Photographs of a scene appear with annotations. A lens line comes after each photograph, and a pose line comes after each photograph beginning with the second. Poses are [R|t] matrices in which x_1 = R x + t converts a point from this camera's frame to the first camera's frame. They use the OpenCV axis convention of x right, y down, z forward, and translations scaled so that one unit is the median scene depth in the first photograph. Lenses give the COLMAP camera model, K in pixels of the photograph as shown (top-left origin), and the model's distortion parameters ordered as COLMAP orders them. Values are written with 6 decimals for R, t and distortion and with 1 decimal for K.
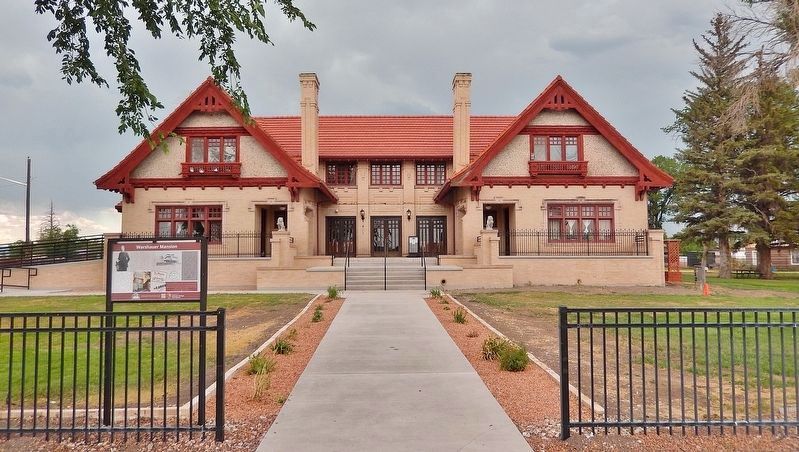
lens RADIAL K [[596.8, 0, 399.5], [0, 596.8, 226.0], [0, 0, 1]] dist [0.000859, 0.000378]
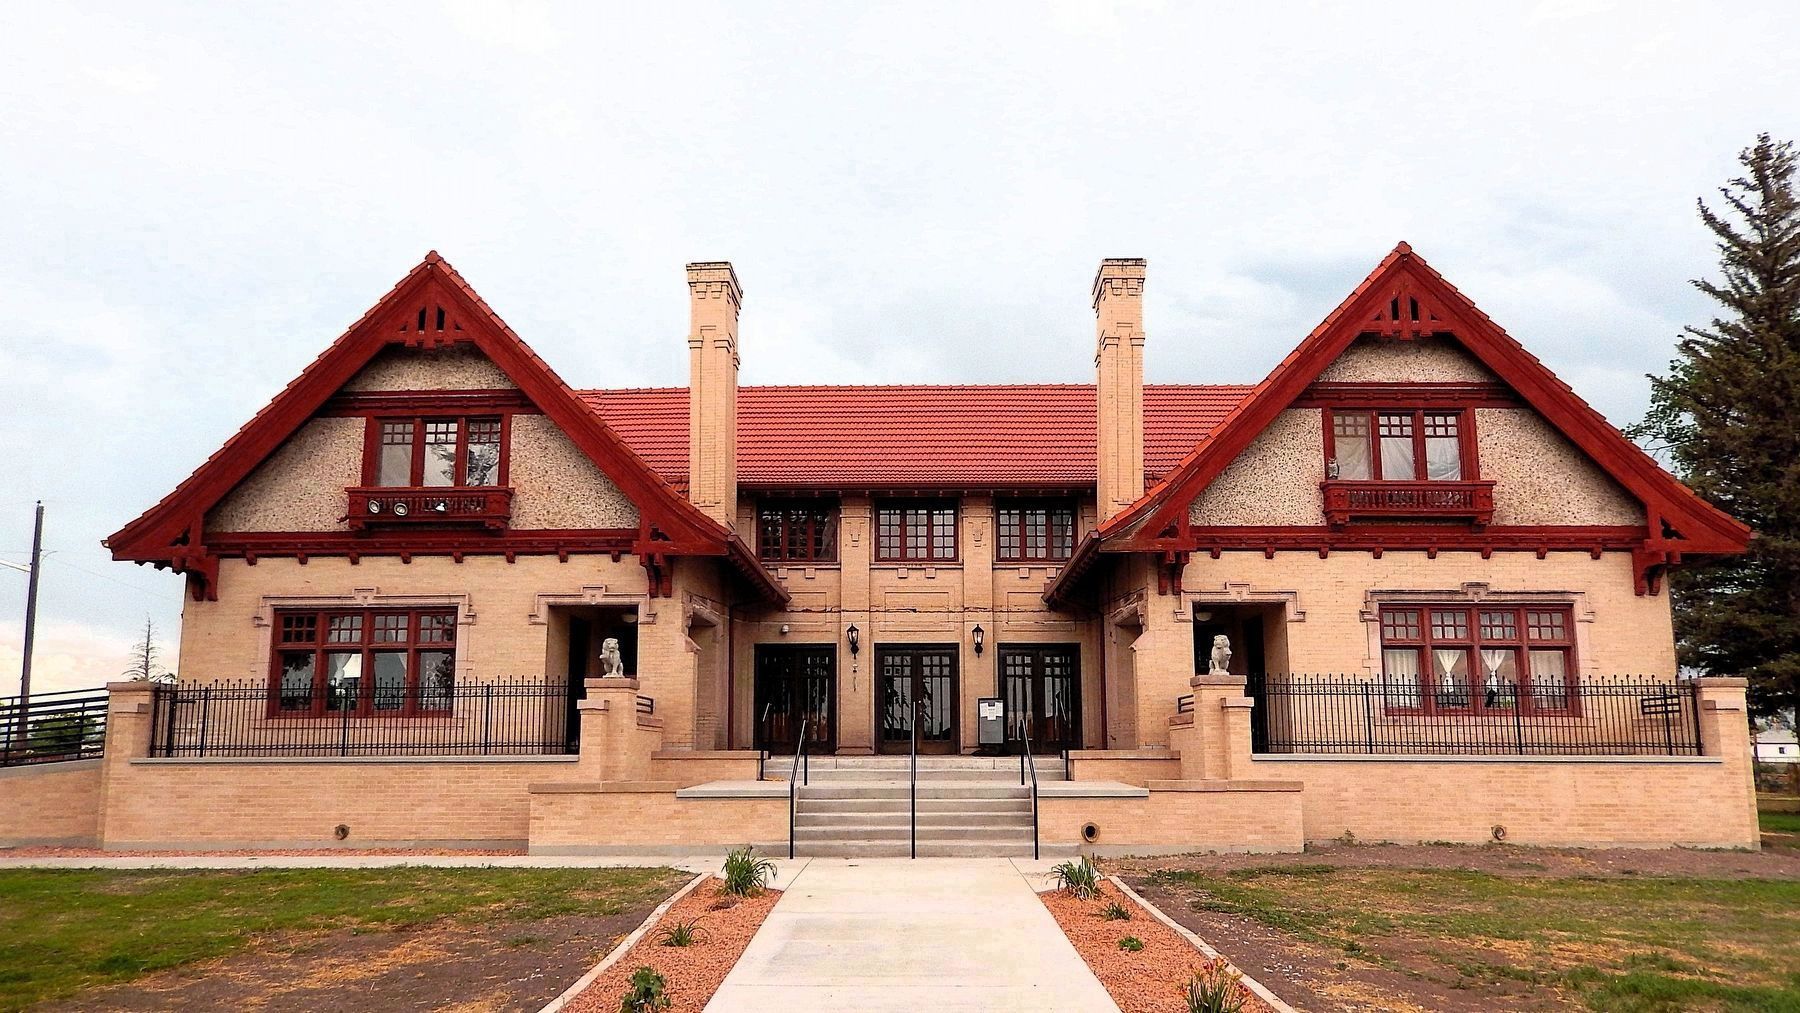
lens RADIAL K [[1364.5, 0, 888.4], [0, 1364.5, 552.8], [0, 0, 1]] dist [0.002700, 0.000306]
pose [[0.999032, -0.001389, -0.043974, -0.003340], [-0.002750, 0.995576, -0.093918, 0.009012], [0.043910, 0.093948, 0.994608, 0.191226]]
